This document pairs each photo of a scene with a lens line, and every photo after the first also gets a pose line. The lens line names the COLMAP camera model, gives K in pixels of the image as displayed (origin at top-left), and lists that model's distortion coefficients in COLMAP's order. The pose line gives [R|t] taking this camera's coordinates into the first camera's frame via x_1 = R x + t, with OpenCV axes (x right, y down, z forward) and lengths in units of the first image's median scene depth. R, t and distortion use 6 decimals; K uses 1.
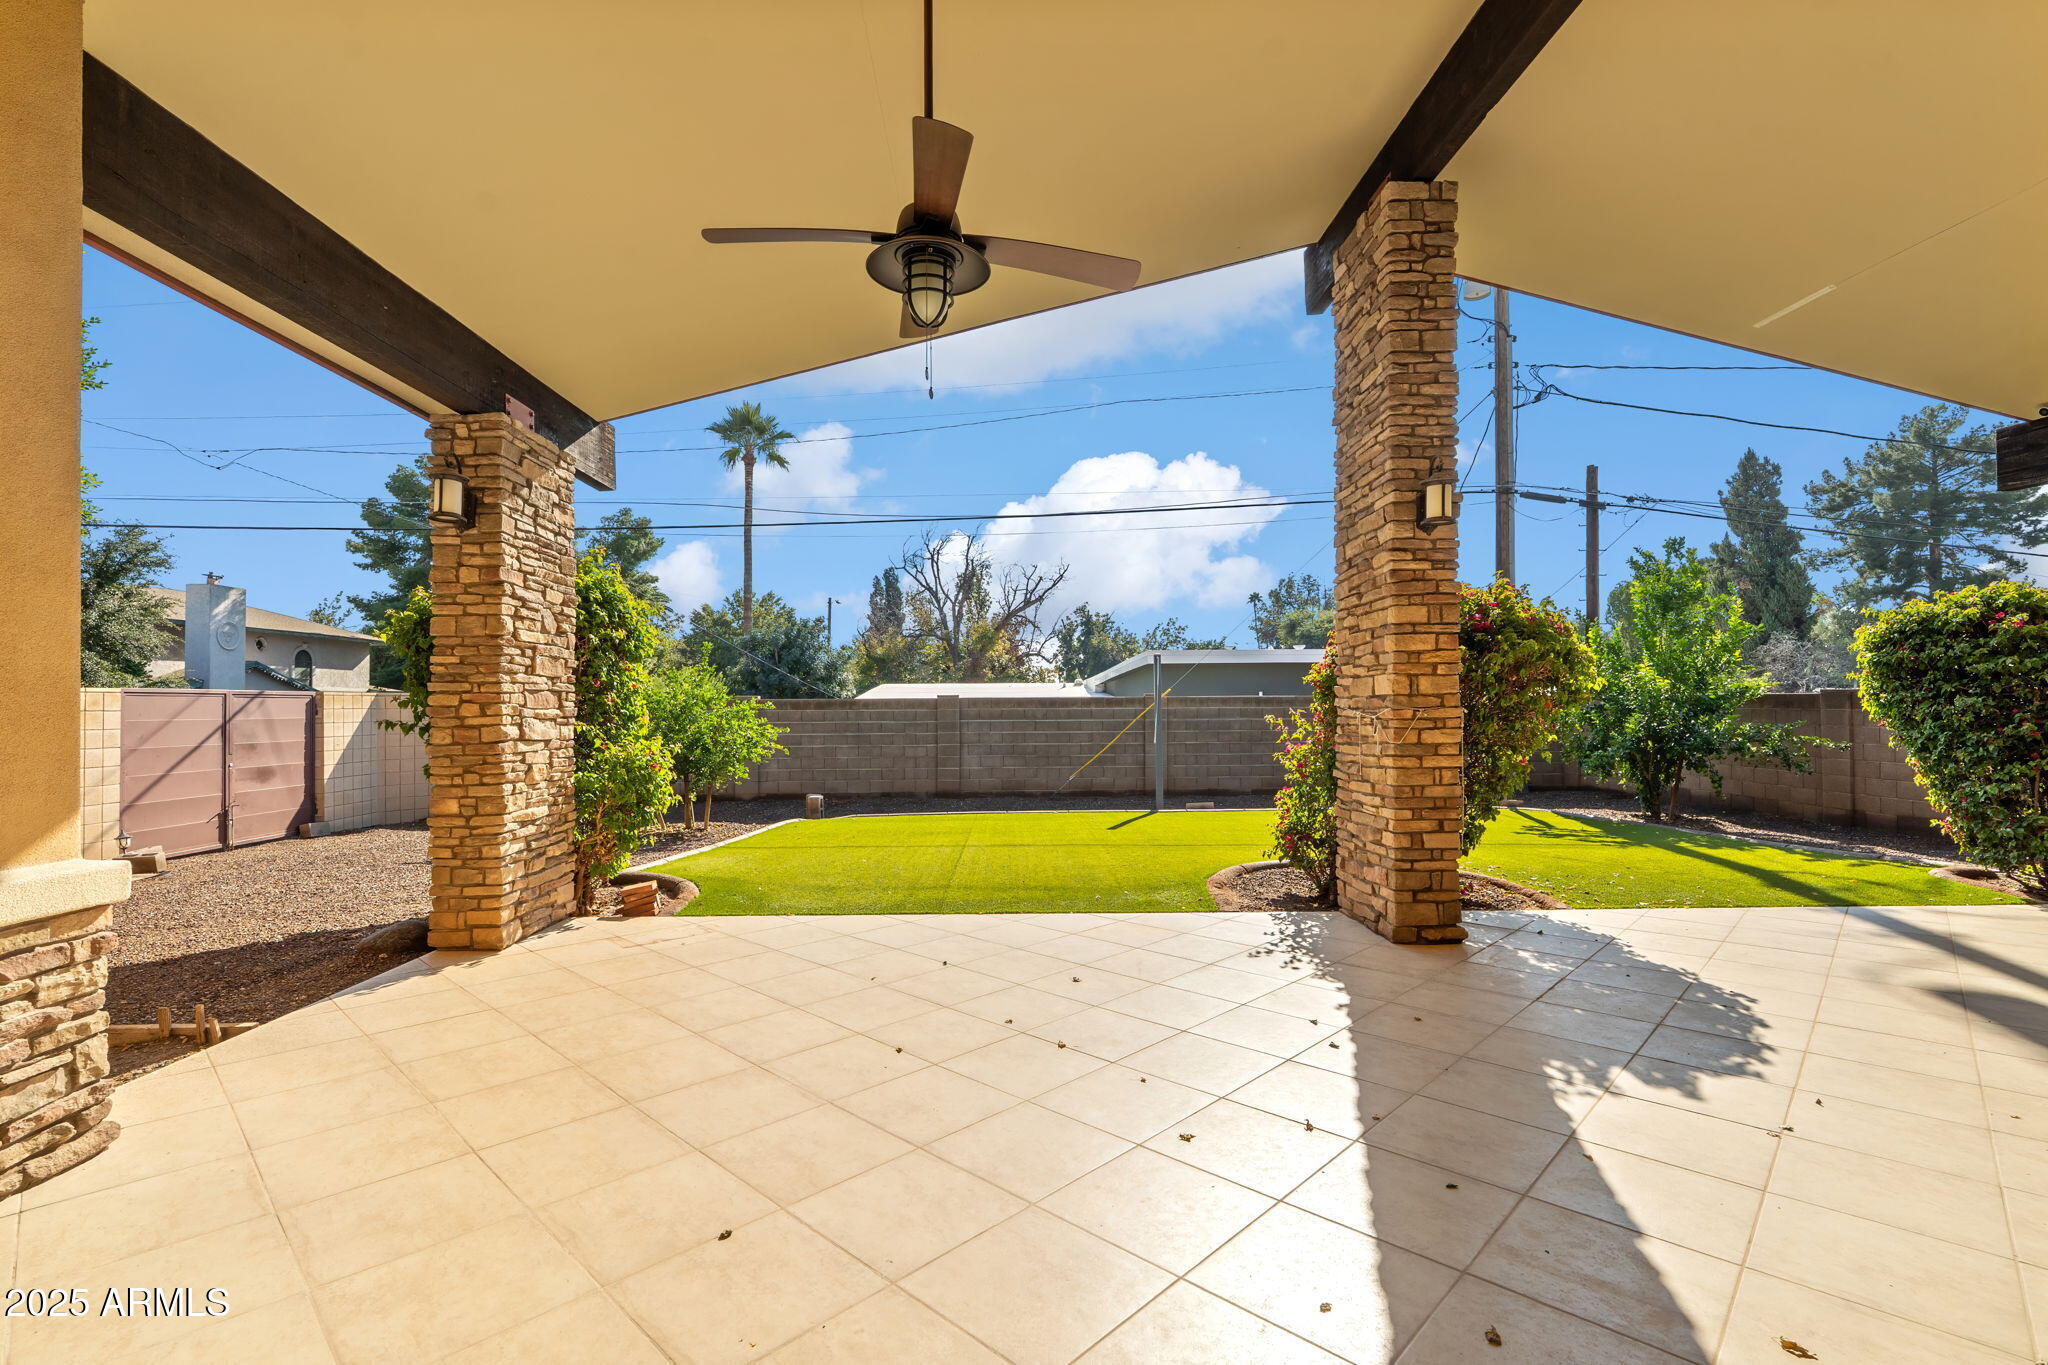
lens RADIAL K [[931.9, 0, 1020.7], [0, 931.9, 687.7], [0, 0, 1]] dist [-0.003404, 0.000282]
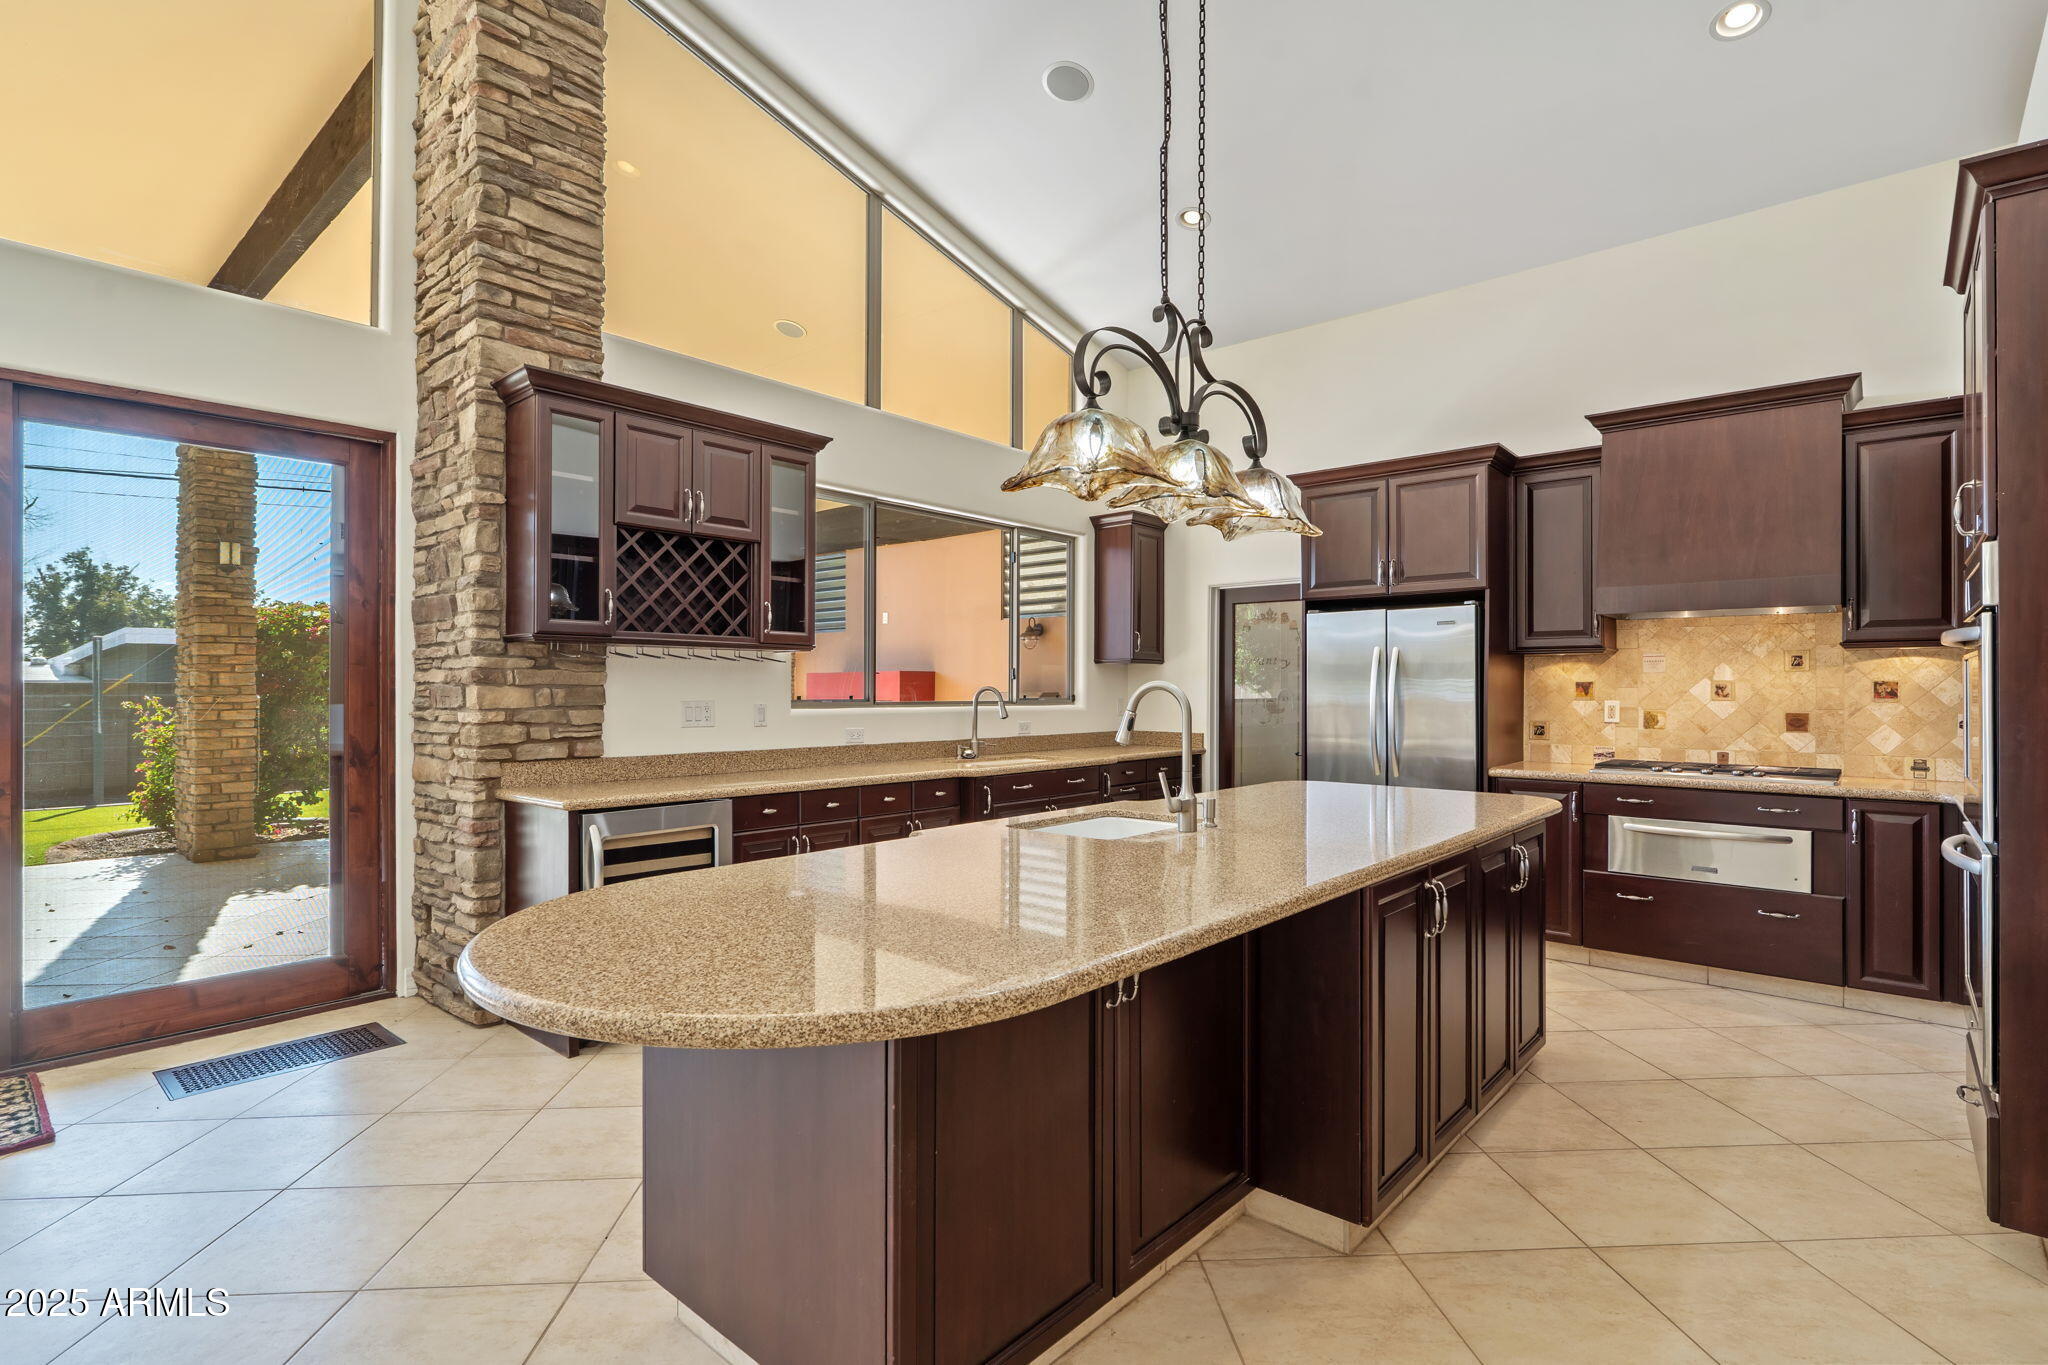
lens RADIAL K [[983.8, 0, 1017.6], [0, 983.8, 685.1], [0, 0, 1]] dist [-0.003947, 0.000132]
pose [[0.682149, 0.005430, 0.731193, 0.161389], [-0.014849, 0.999869, 0.006429, -0.021338], [-0.731063, -0.015243, 0.682140, -0.902503]]
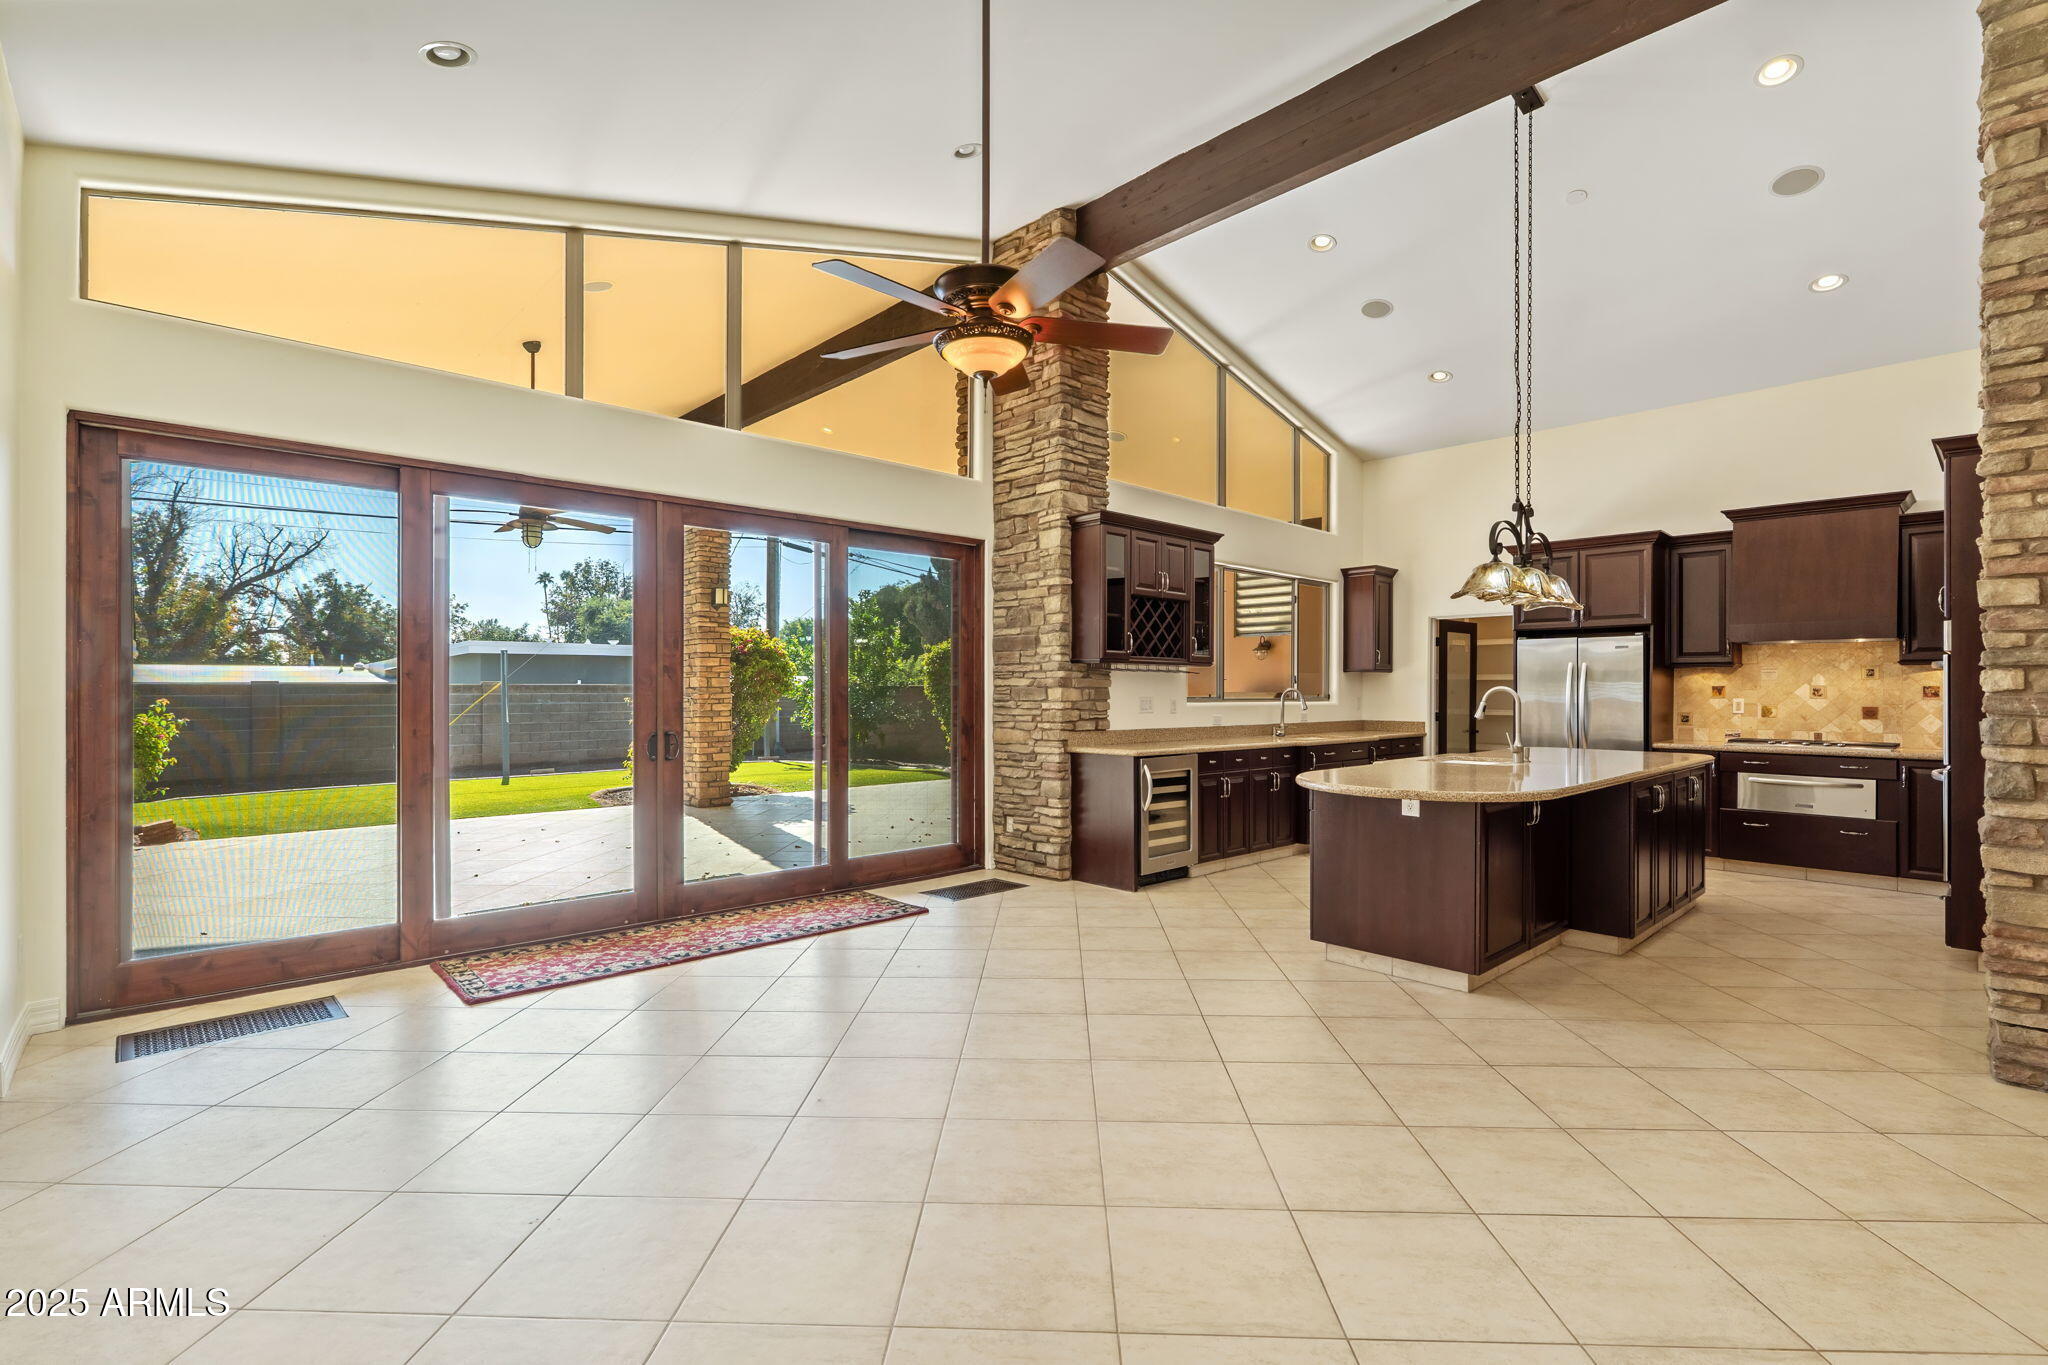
lens RADIAL K [[931.9, 0, 1020.7], [0, 931.9, 687.7], [0, 0, 1]] dist [-0.003404, 0.000282]
pose [[0.749035, 0.005889, 0.662504, -0.424454], [-0.015513, 0.999842, 0.008652, -0.020148], [-0.662348, -0.016758, 0.749009, -0.994864]]
